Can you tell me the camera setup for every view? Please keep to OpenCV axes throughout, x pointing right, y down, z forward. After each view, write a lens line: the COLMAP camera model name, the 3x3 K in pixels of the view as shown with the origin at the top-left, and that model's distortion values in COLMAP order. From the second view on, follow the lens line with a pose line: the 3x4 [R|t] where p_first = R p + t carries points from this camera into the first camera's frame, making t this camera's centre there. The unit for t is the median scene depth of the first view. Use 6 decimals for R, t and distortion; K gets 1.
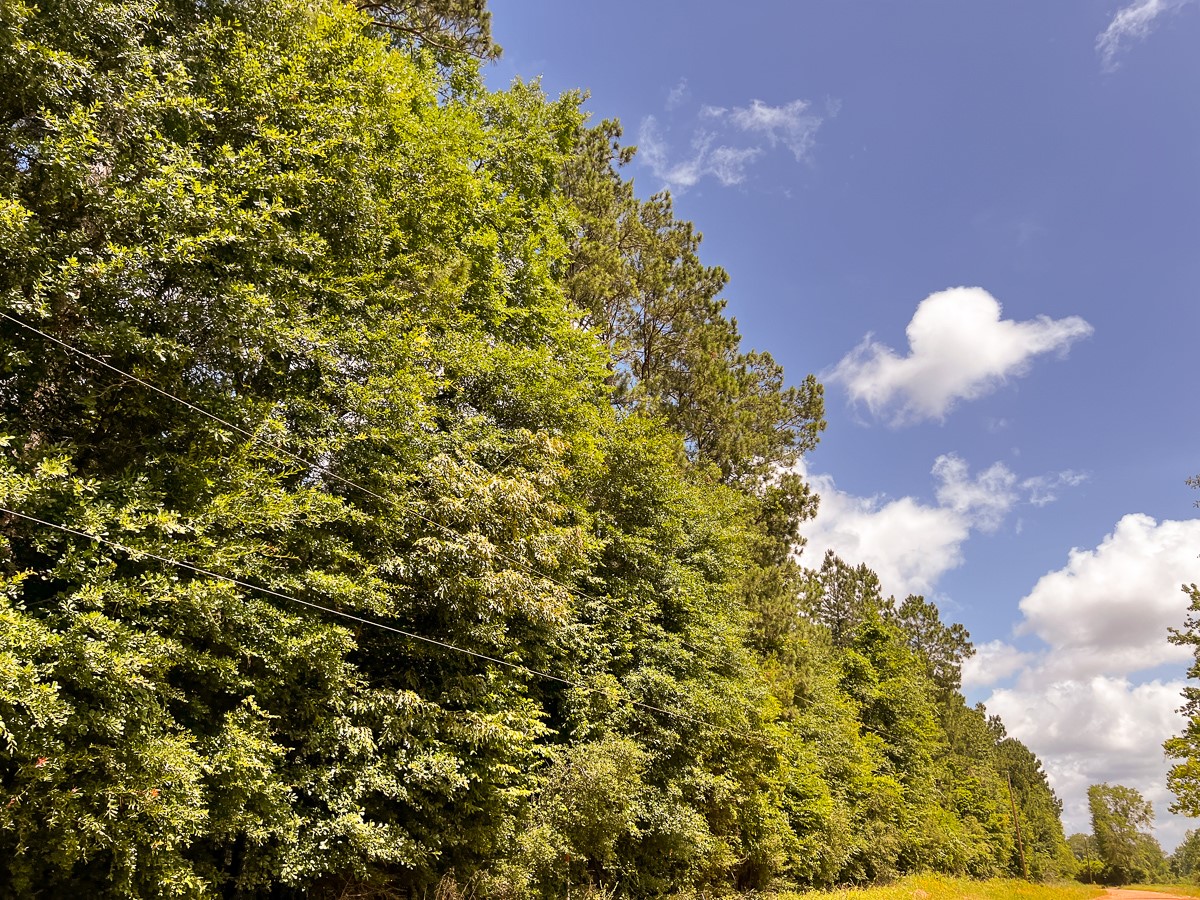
lens RADIAL K [[920.9, 0, 601.3], [0, 920.9, 447.0], [0, 0, 1]] dist [0.035639, -0.038227]
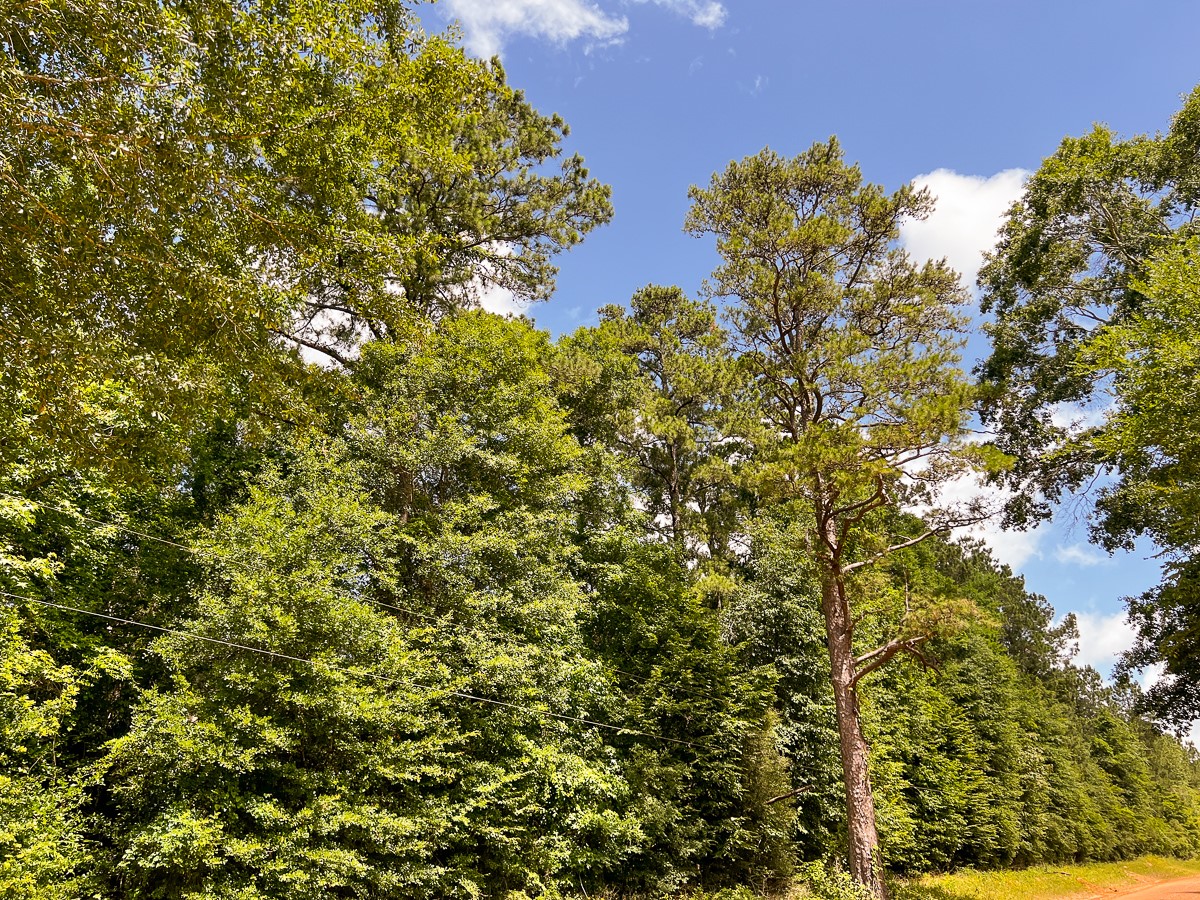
lens RADIAL K [[920.9, 0, 596.5], [0, 920.9, 442.8], [0, 0, 1]] dist [0.035639, -0.038227]
pose [[0.984398, -0.077601, -0.157920, -0.252731], [0.078305, 0.996928, -0.001769, -0.297572], [0.157572, -0.010624, 0.987450, -0.664237]]
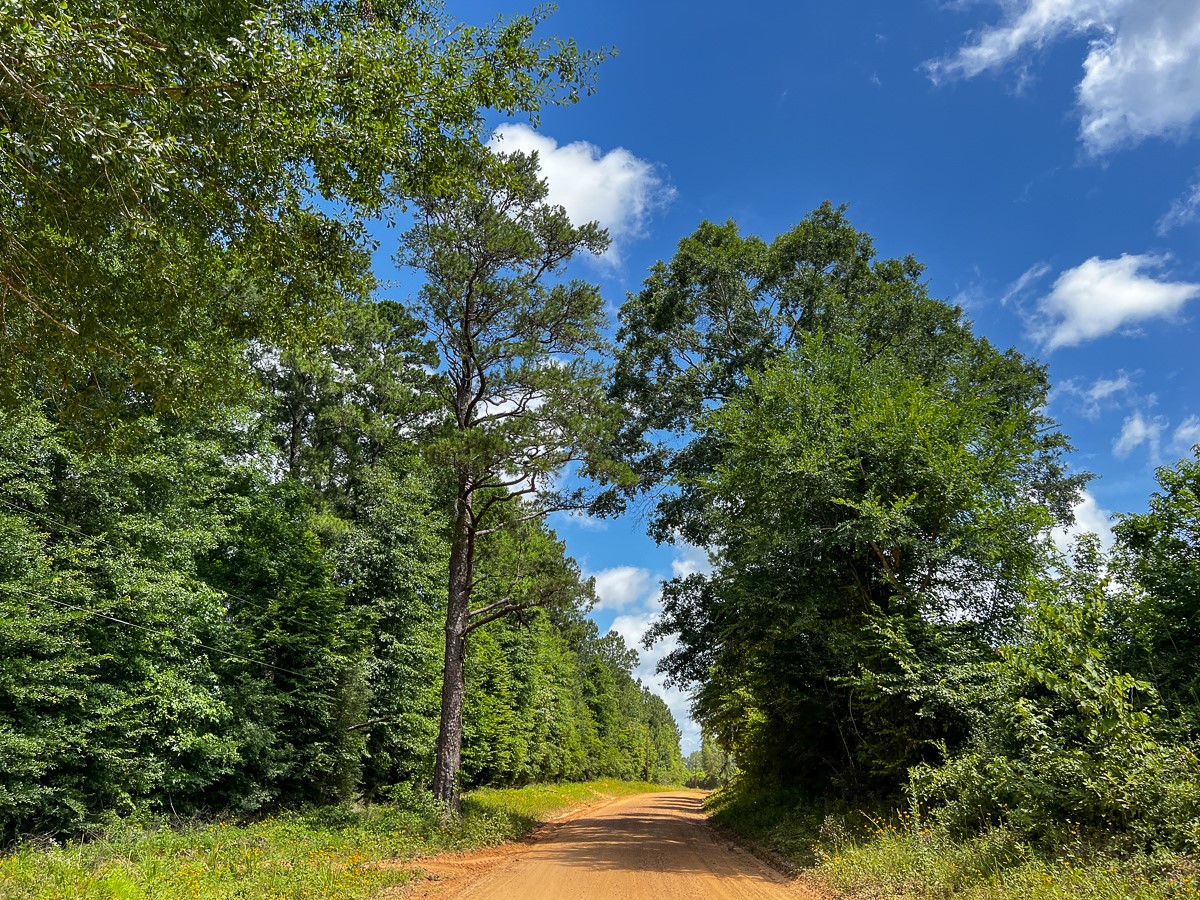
lens RADIAL K [[920.9, 0, 598.9], [0, 920.9, 438.1], [0, 0, 1]] dist [0.035639, -0.038227]
pose [[0.944576, 0.115090, 0.307457, -0.298600], [-0.137667, 0.989075, 0.052704, -0.314940], [-0.298032, -0.092110, 0.950101, -0.701097]]
